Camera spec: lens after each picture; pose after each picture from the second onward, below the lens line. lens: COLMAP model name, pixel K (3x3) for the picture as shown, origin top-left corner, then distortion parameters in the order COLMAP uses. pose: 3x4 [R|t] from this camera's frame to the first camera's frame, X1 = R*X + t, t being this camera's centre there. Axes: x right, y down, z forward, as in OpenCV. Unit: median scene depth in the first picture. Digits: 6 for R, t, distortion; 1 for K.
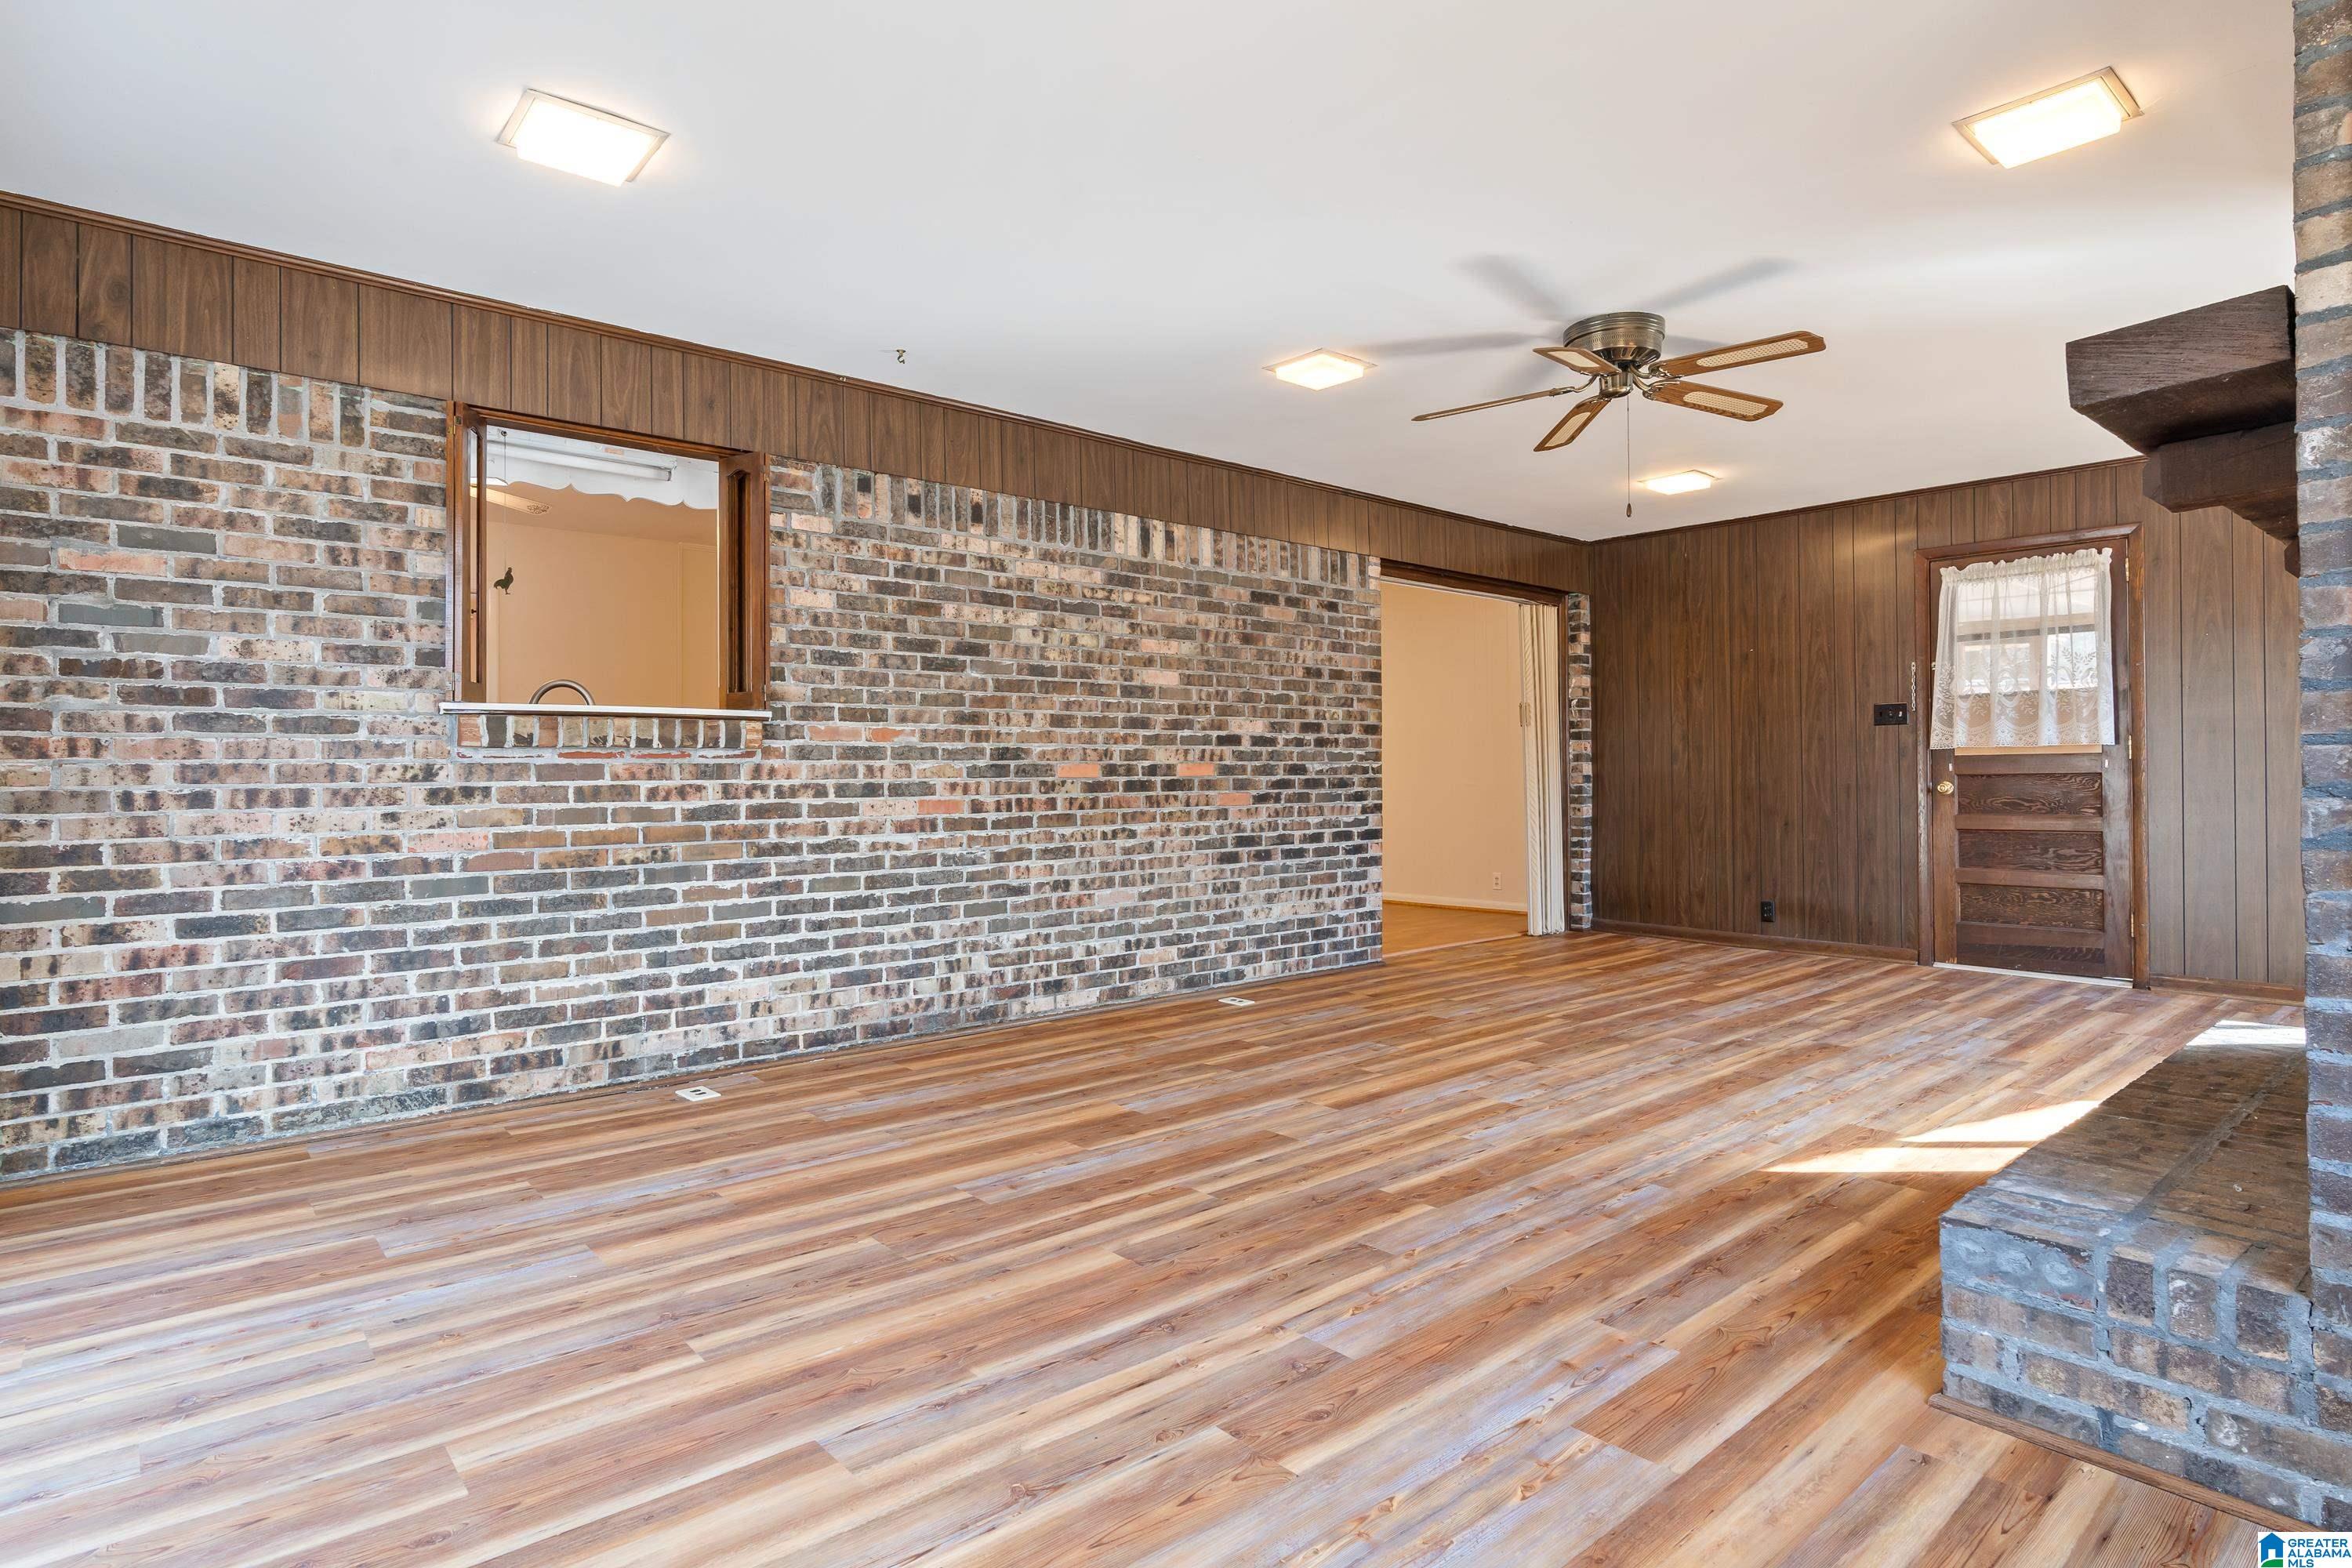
lens RADIAL K [[1221.4, 0, 1173.4], [0, 1221.4, 773.6], [0, 0, 1]] dist [-0.004812, -0.000820]
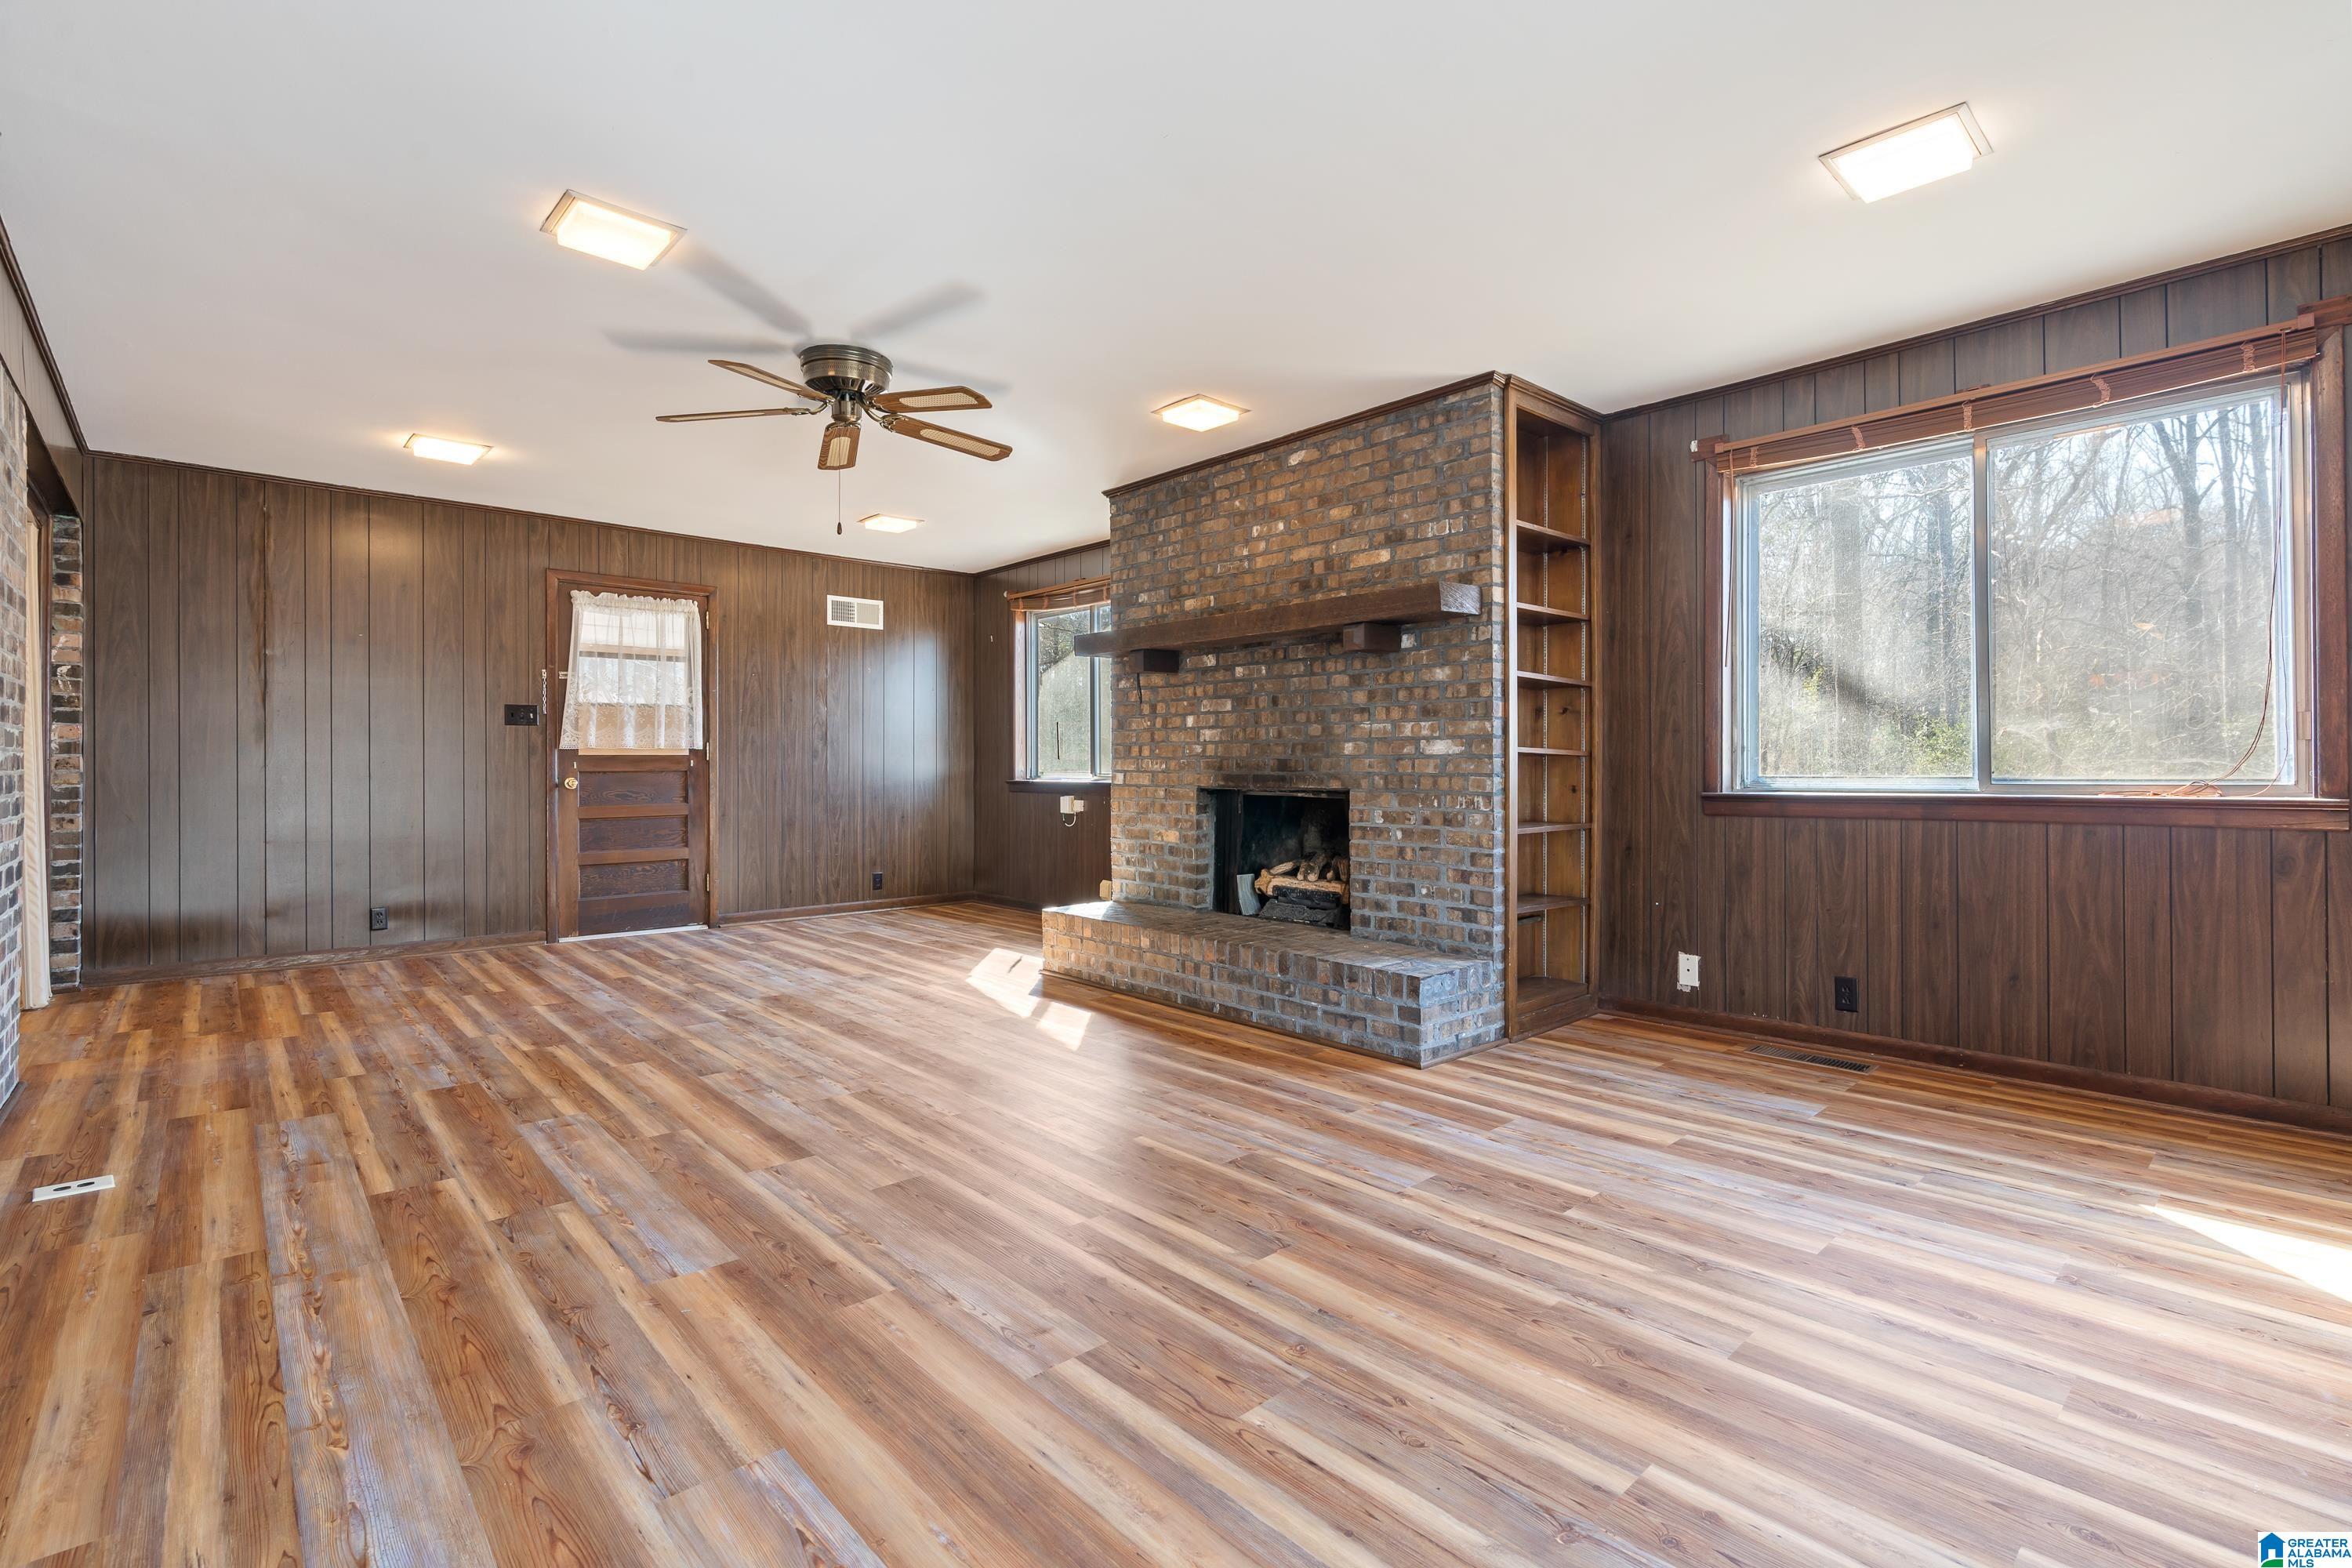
lens RADIAL K [[1073.4, 0, 1171.5], [0, 1073.4, 776.0], [0, 0, 1]] dist [-0.010322, 0.002015]
pose [[-0.023534, -0.002298, 0.999720, -0.790465], [0.000278, 0.999997, 0.002305, 0.005993], [-0.999723, 0.000332, -0.023534, 0.961431]]
